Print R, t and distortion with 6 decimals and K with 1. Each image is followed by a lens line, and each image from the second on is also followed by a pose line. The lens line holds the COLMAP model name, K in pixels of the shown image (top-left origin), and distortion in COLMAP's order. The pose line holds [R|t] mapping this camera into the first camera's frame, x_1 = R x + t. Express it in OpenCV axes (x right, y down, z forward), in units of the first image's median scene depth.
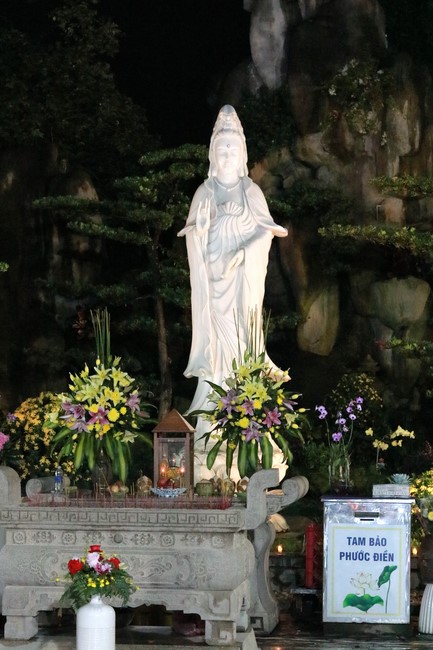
lens RADIAL K [[1526.8, 0, 216.5], [0, 1526.8, 325.0], [0, 0, 1]] dist [-0.064874, -0.189228]
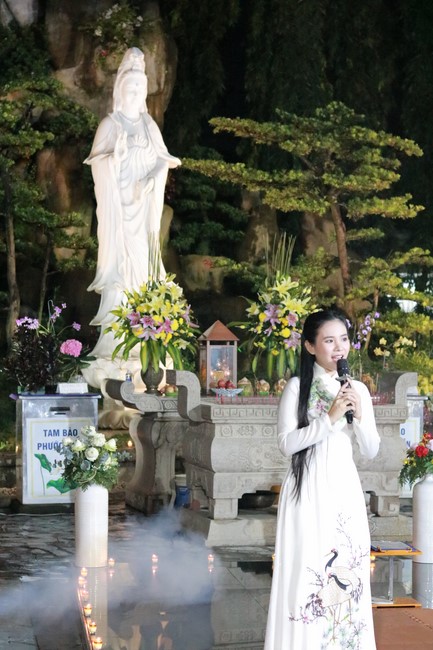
lens RADIAL K [[1416.4, 0, 216.5], [0, 1416.4, 325.0], [0, 0, 1]] dist [-0.057635, -0.200869]
pose [[0.931887, 0.010015, 0.362611, -0.309866], [-0.031836, 0.998020, 0.054253, 0.000436], [-0.361350, -0.062102, 0.930360, 0.003754]]
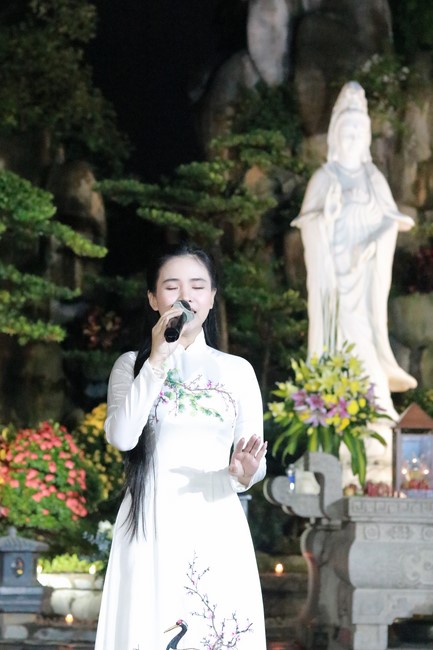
lens RADIAL K [[1637.2, 0, 216.5], [0, 1637.2, 325.0], [0, 0, 1]] dist [-0.050383, -0.495419]
pose [[0.989501, 0.029523, 0.141482, -0.205943], [-0.025627, 0.999243, -0.029281, 0.030214], [-0.142239, 0.025348, 0.989508, 0.055605]]
